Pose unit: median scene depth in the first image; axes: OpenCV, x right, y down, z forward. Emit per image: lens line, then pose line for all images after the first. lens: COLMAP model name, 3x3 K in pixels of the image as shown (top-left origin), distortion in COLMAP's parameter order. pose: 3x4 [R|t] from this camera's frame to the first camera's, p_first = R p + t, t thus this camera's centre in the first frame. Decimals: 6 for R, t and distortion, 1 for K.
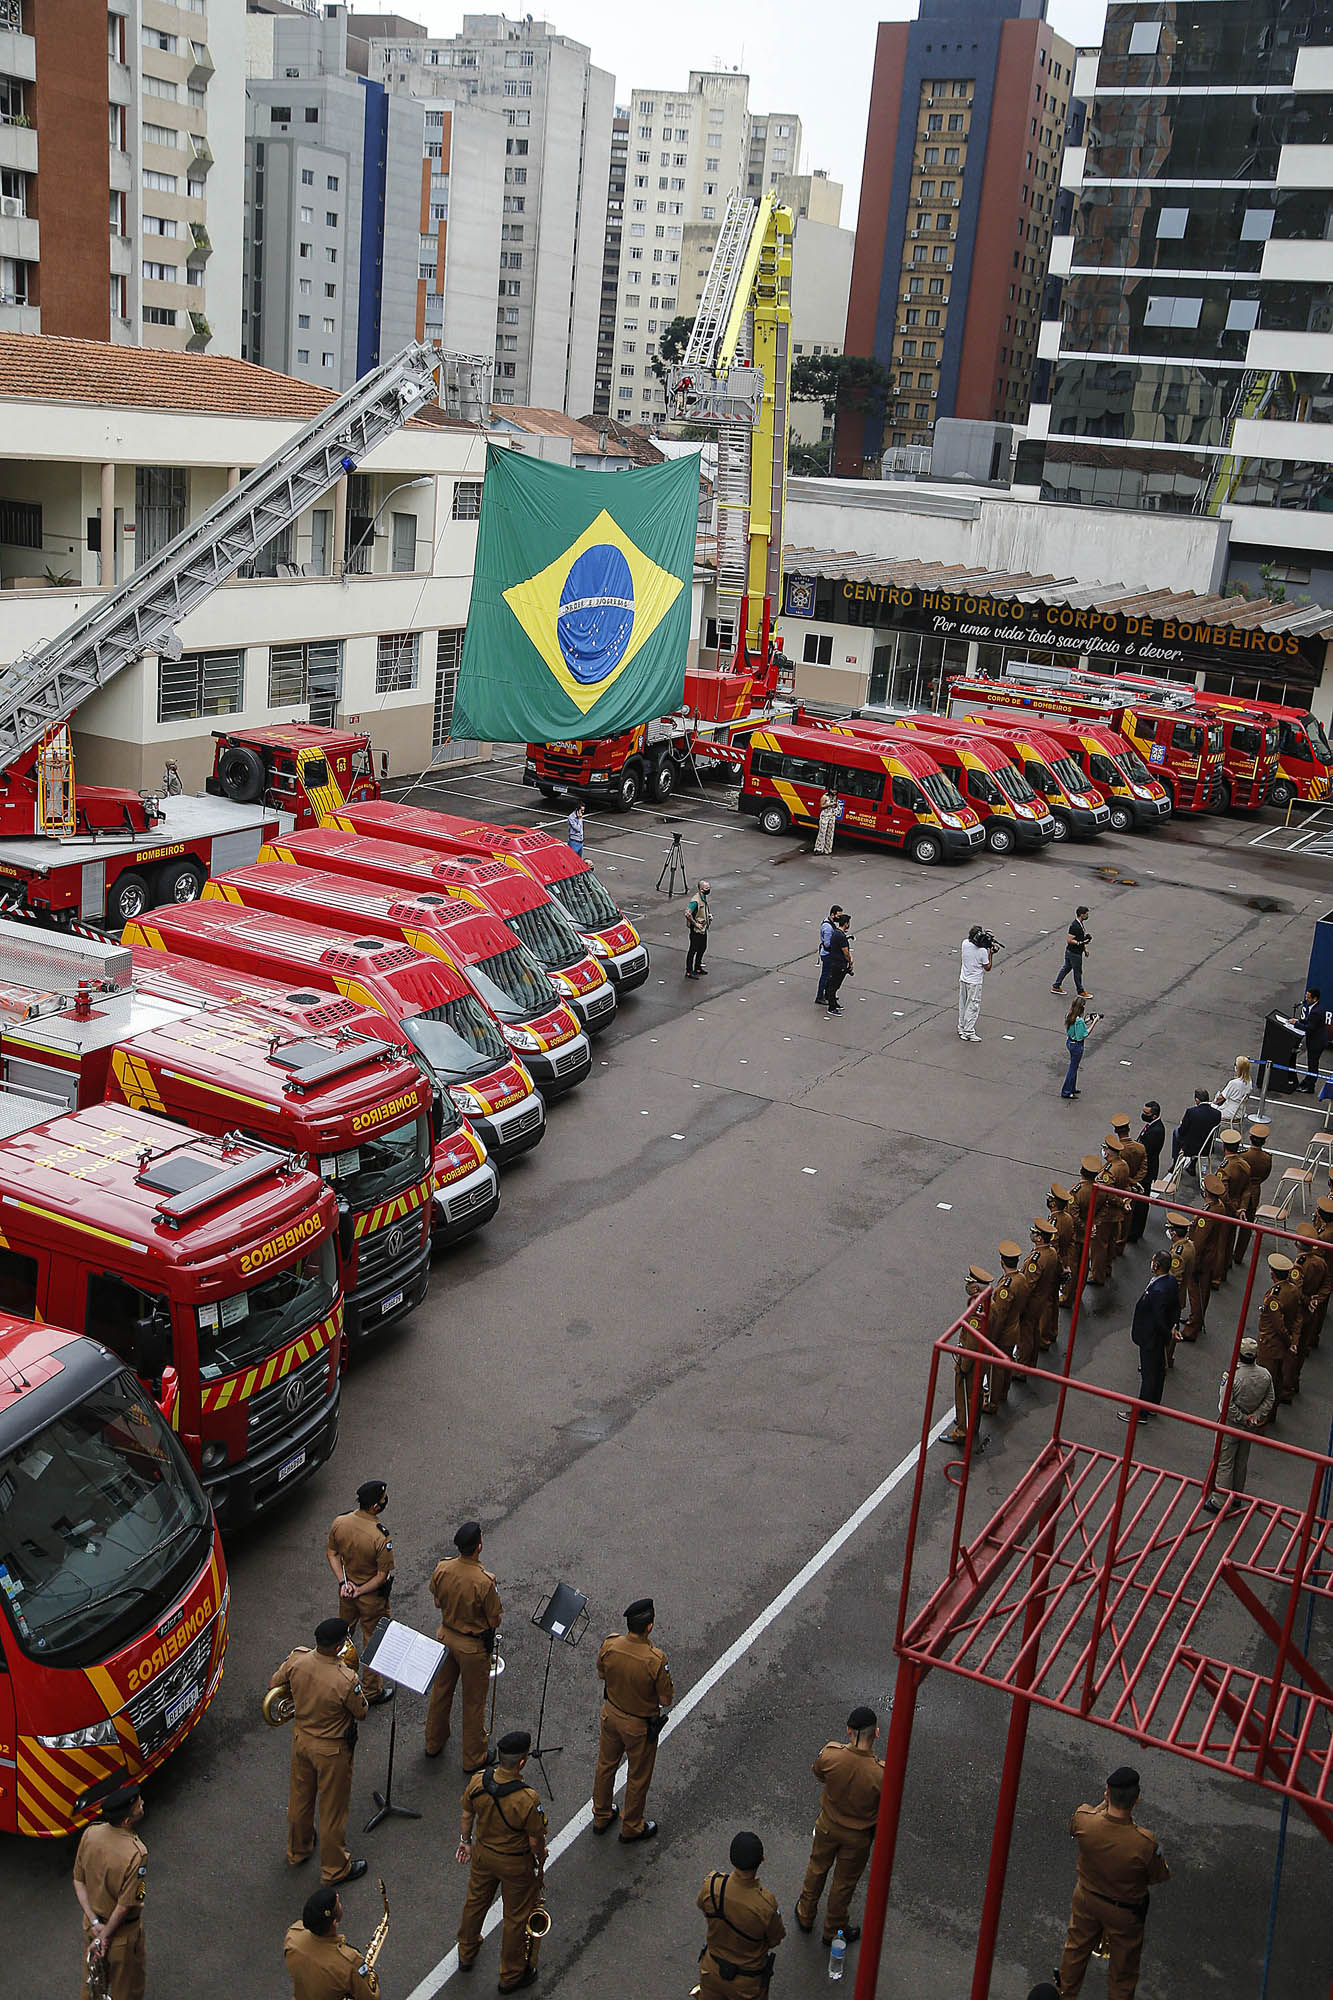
lens RADIAL K [[2009.5, 0, 643.5], [0, 2009.5, 953.9], [0, 0, 1]] dist [0.082432, 0.000000]
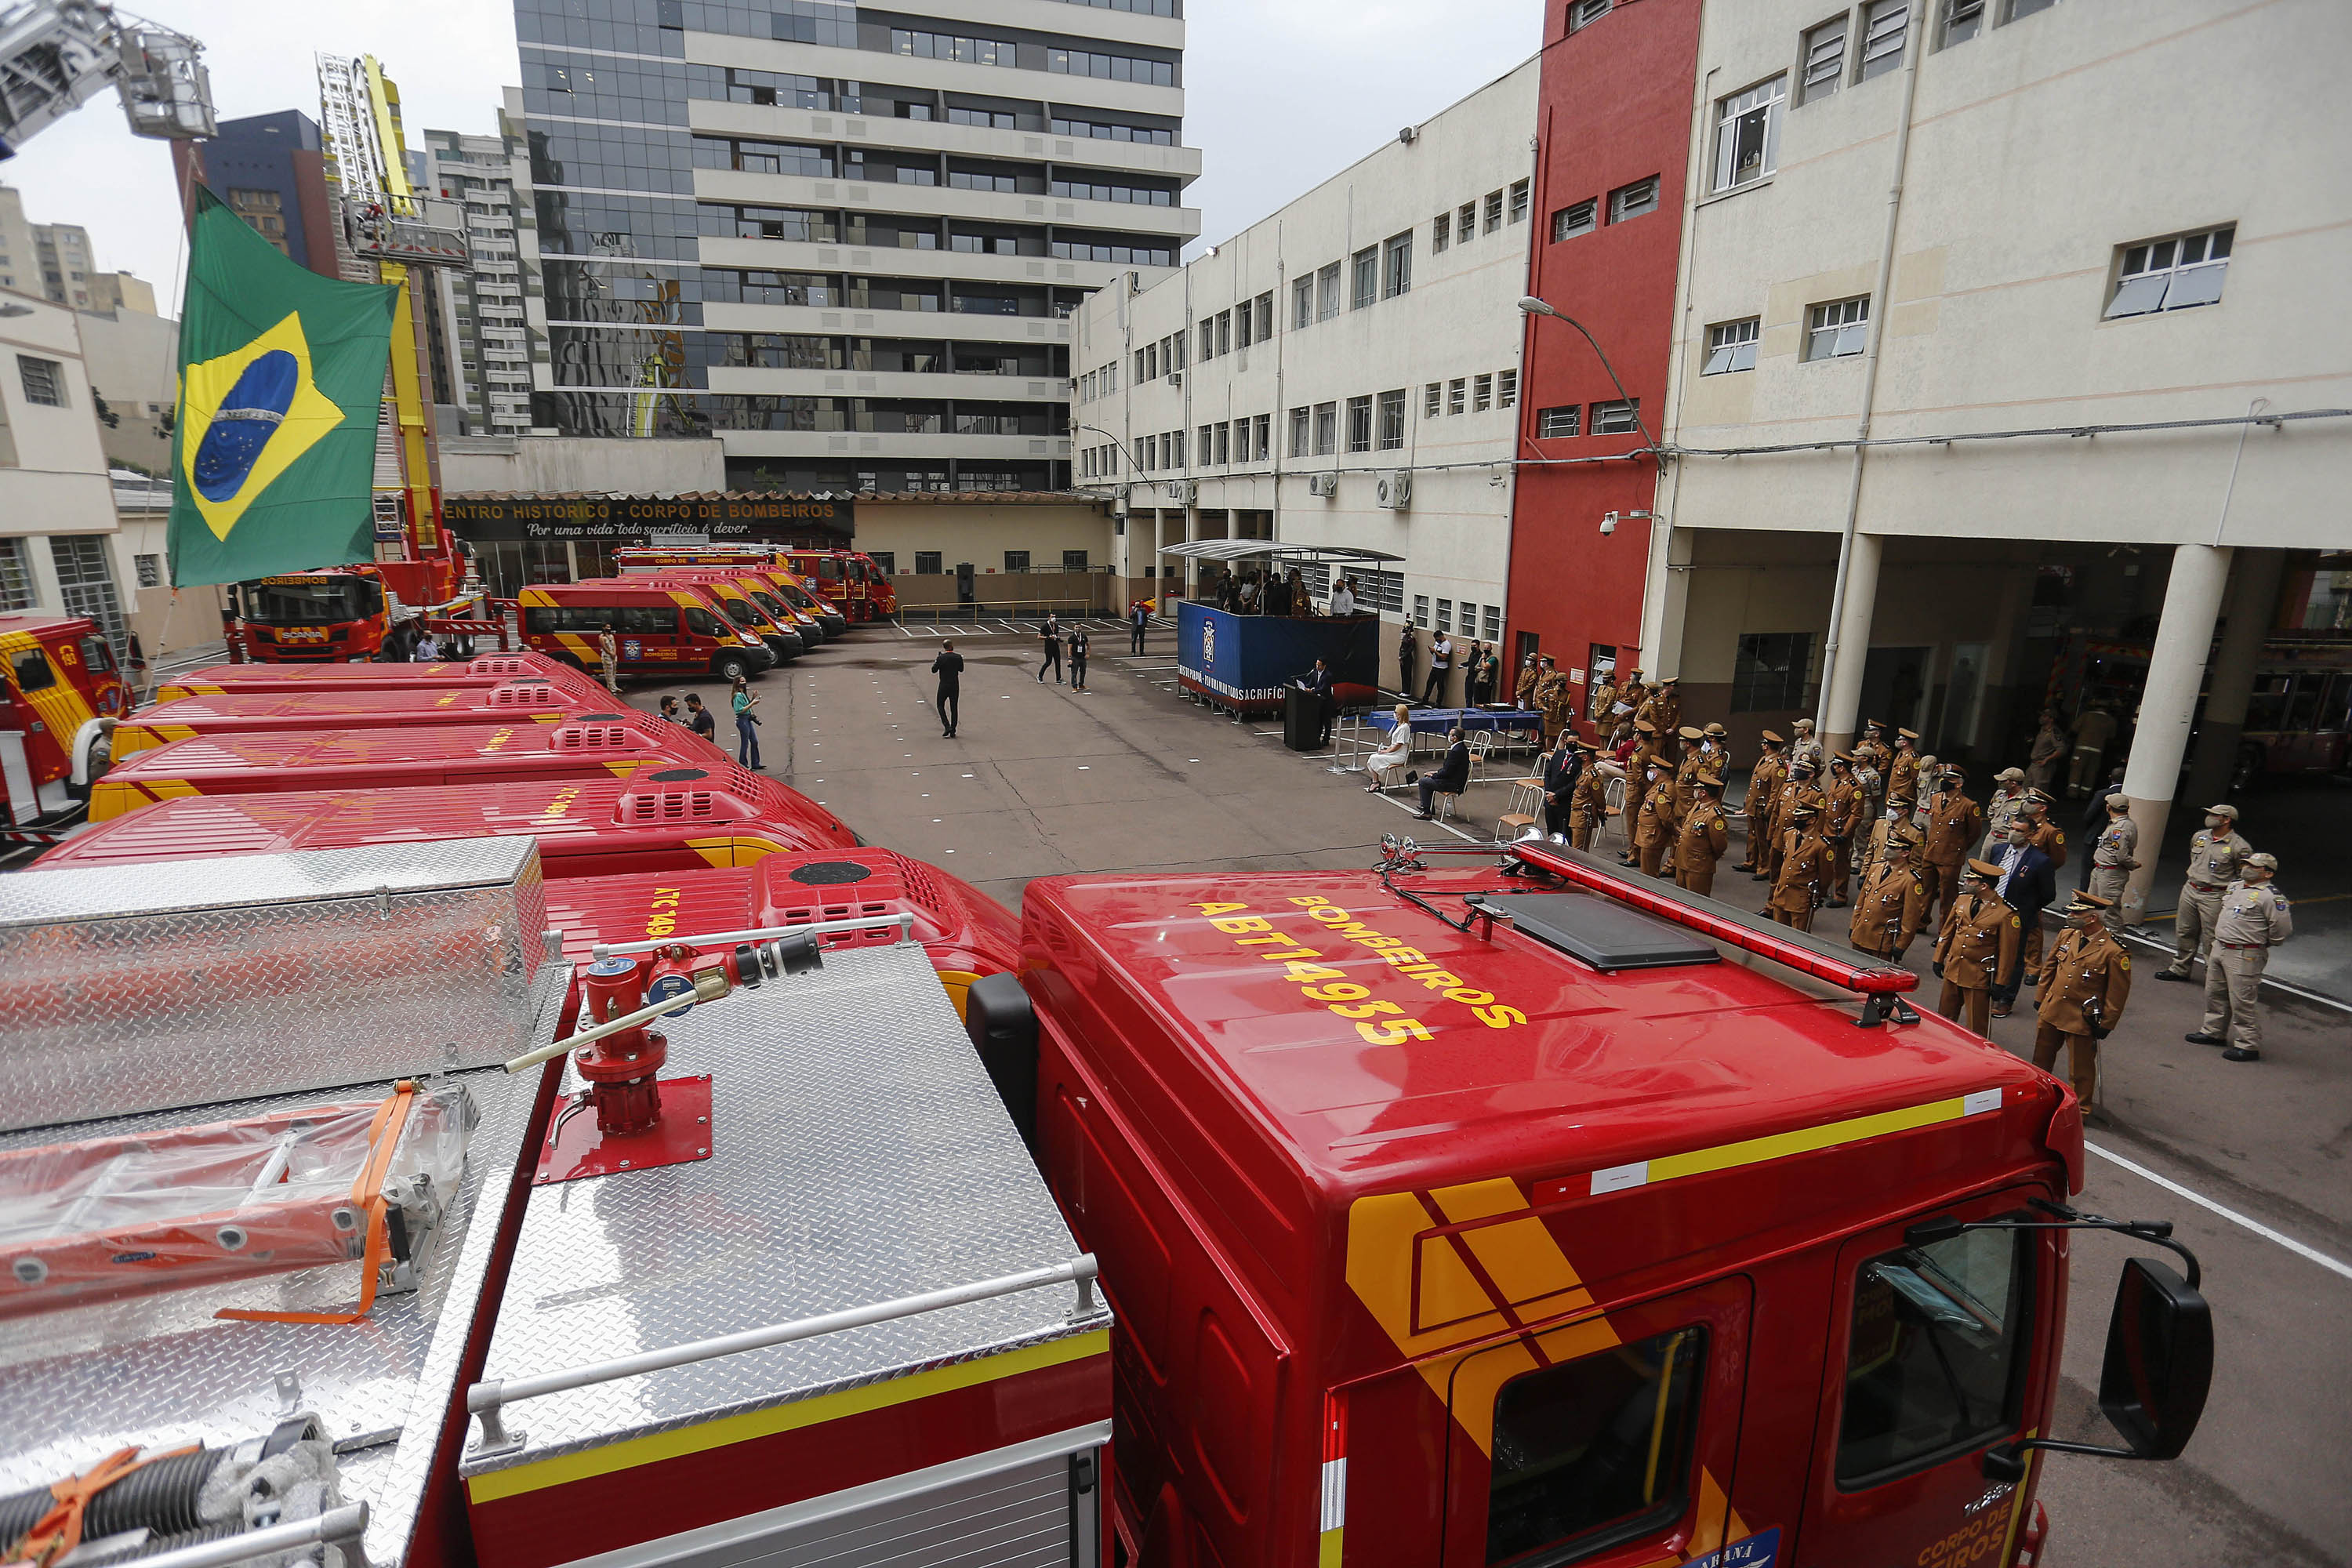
lens RADIAL K [[1173.5, 0, 1184.5], [0, 1173.5, 788.5], [0, 0, 1]] dist [-0.023016, 0.006957]
pose [[0.689720, -0.246867, 0.680693, -0.095666], [0.237448, 0.965214, 0.109458, 0.000445], [-0.684035, 0.086134, 0.724346, 0.250137]]
